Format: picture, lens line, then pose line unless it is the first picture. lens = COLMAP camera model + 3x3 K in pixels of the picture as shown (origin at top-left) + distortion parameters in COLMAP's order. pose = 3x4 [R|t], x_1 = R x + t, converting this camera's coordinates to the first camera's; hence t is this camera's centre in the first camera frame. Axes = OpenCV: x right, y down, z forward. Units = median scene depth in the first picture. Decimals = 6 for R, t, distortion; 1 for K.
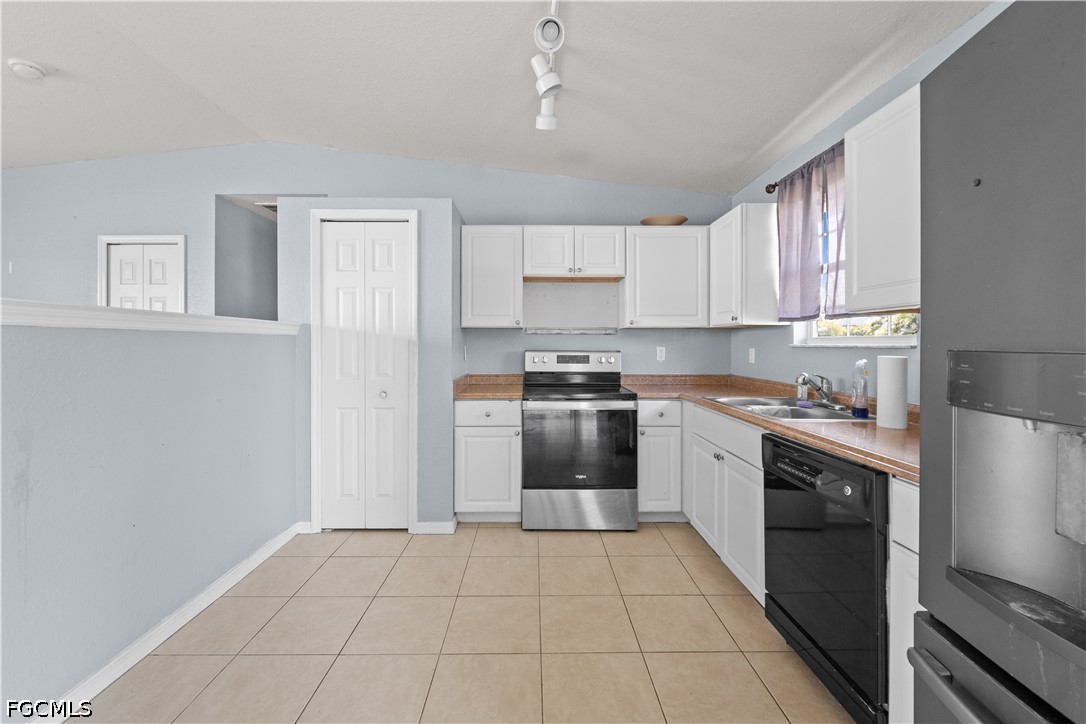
lens RADIAL K [[442.1, 0, 540.2], [0, 442.1, 344.6], [0, 0, 1]] dist [-0.000268, -0.000206]
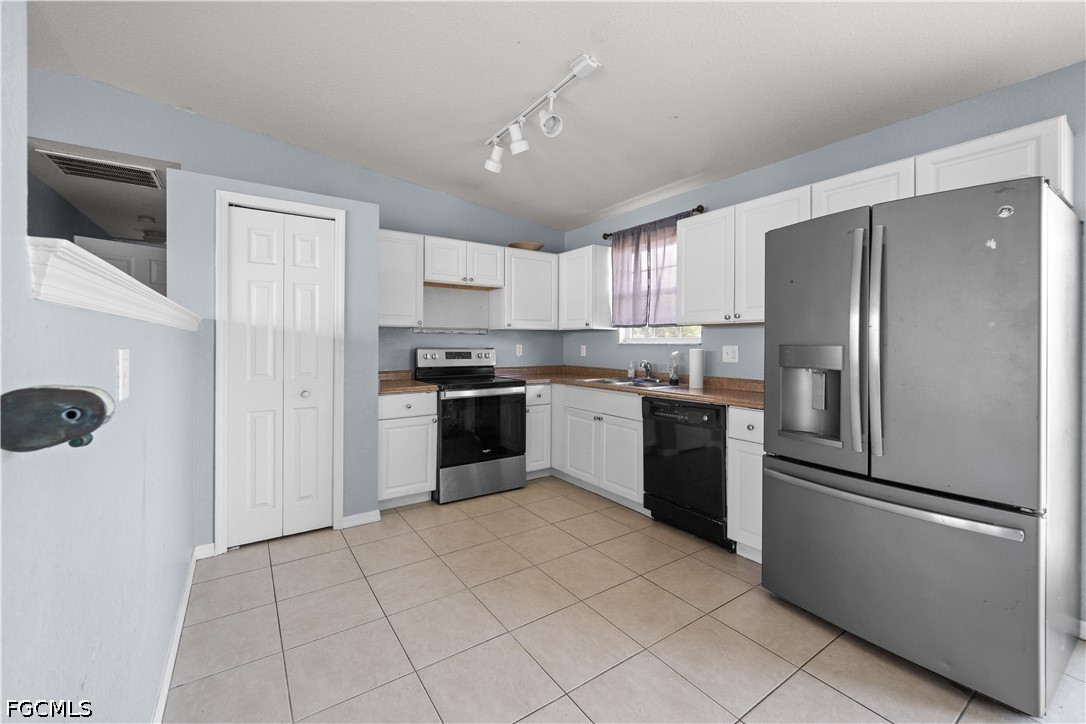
lens RADIAL K [[442.1, 0, 540.0], [0, 442.1, 344.6], [0, 0, 1]] dist [-0.000268, -0.000206]
pose [[0.831812, -0.002578, 0.555051, -0.465682], [0.000318, 0.999991, 0.004169, 0.000163], [-0.555057, -0.003292, 0.831806, -0.097540]]
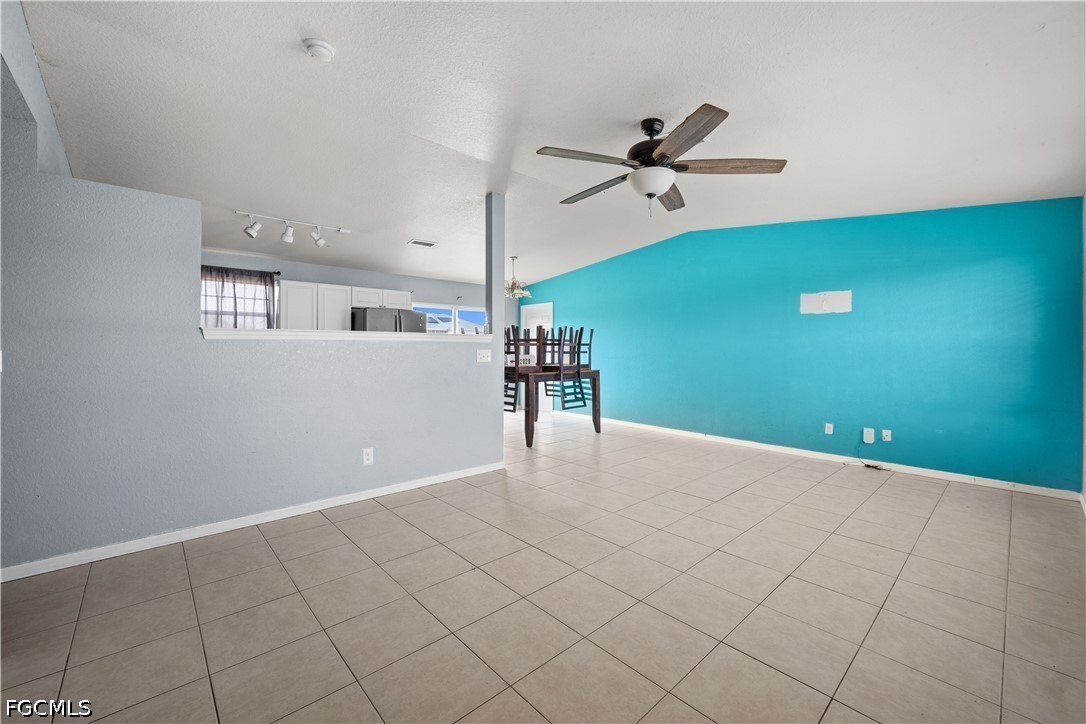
lens RADIAL K [[442.1, 0, 544.4], [0, 442.1, 353.7], [0, 0, 1]] dist [-0.000268, -0.000206]
pose [[-0.672214, -0.011689, 0.740265, -1.846698], [-0.000482, 0.999882, 0.015351, -0.002536], [-0.740357, 0.009962, -0.672140, 1.094555]]
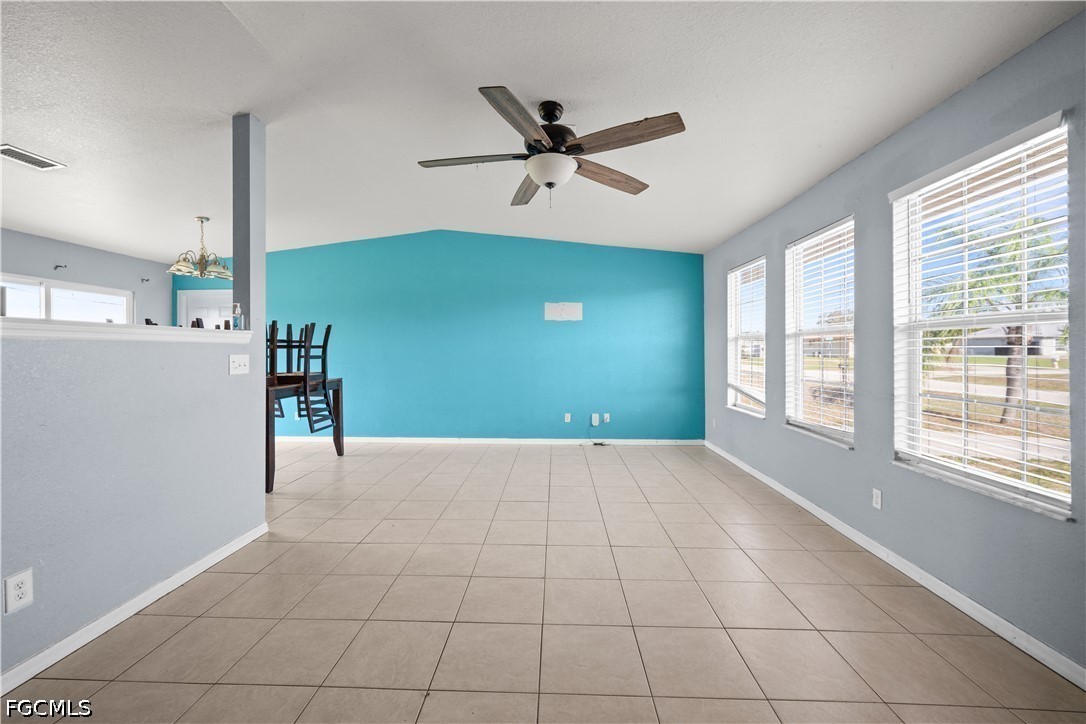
lens RADIAL K [[442.1, 0, 540.7], [0, 442.1, 352.3], [0, 0, 1]] dist [-0.000268, -0.000206]
pose [[-0.998939, 0.003554, 0.045907, -1.284156], [0.003892, 0.999966, 0.007258, -0.003355], [-0.045880, 0.007429, -0.998919, 1.165650]]
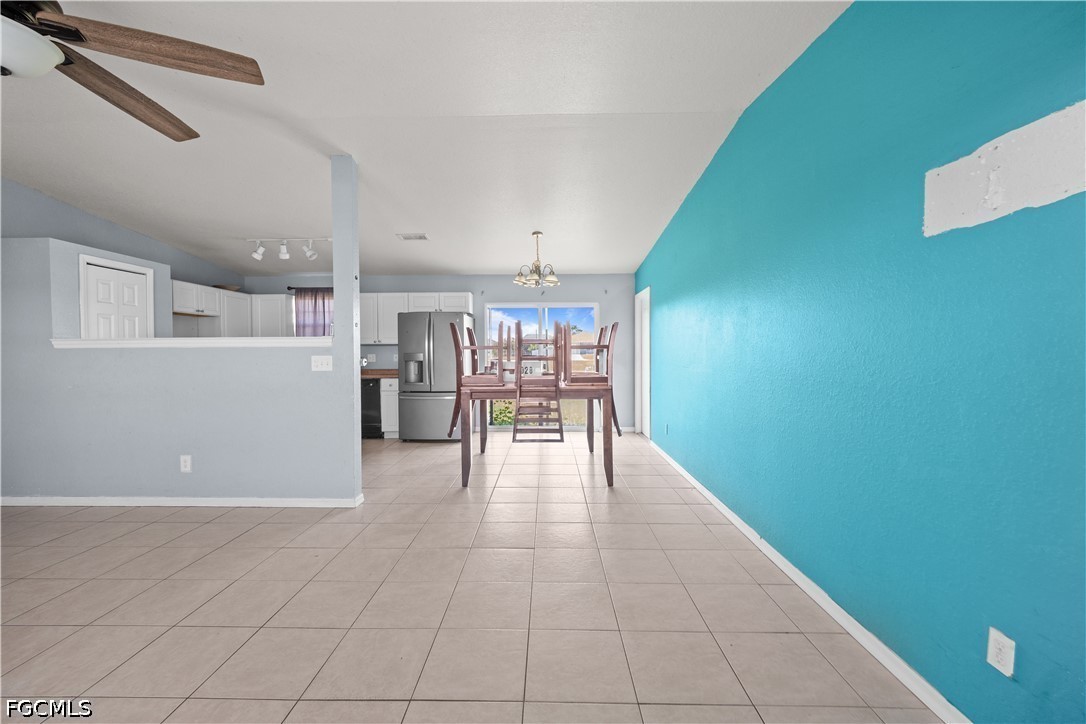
lens RADIAL K [[442.1, 0, 541.0], [0, 442.1, 357.8], [0, 0, 1]] dist [-0.000268, -0.000206]
pose [[0.038739, -0.014954, 0.999137, -1.786411], [0.008285, 0.999858, 0.014643, -0.000012], [-0.999215, 0.007710, 0.038857, -0.439715]]
